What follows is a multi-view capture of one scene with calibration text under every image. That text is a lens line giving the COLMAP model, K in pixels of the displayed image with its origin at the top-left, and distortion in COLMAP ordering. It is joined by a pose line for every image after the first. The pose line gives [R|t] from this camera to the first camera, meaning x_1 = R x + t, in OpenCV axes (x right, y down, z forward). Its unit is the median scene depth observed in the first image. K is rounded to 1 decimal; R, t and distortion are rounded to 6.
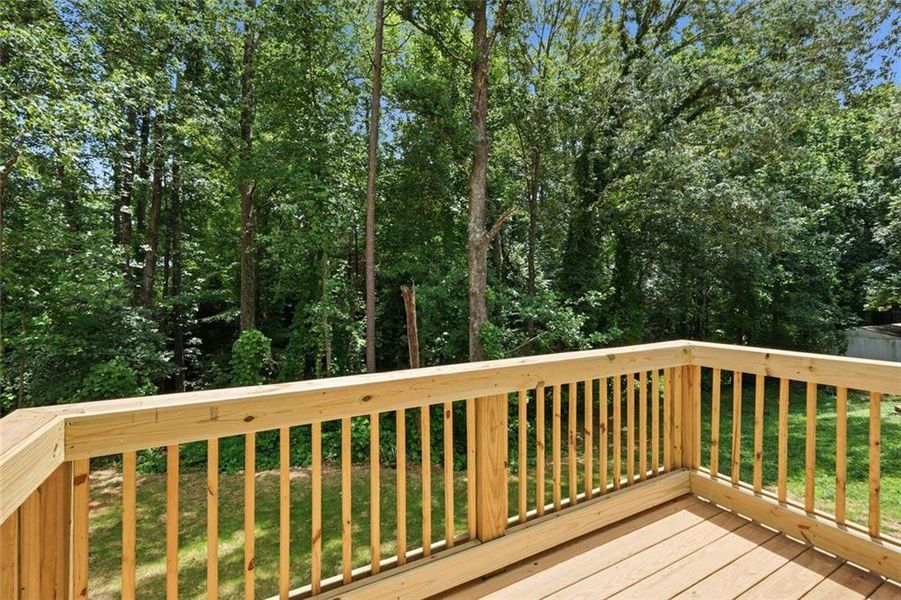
lens RADIAL K [[398.5, 0, 450.4], [0, 398.5, 293.8], [0, 0, 1]] dist [-0.014459, -0.000364]
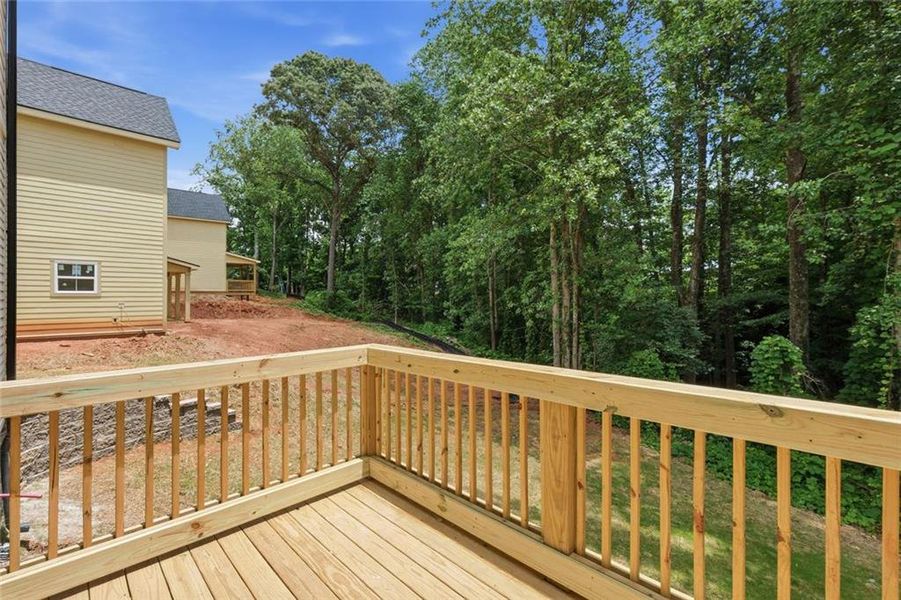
lens RADIAL K [[398.5, 0, 450.4], [0, 398.5, 293.8], [0, 0, 1]] dist [-0.014459, -0.000364]
pose [[0.285527, -0.007217, -0.958343, 0.186422], [0.005510, 0.999967, -0.005889, -0.000236], [0.958355, -0.003599, 0.285558, 0.095393]]
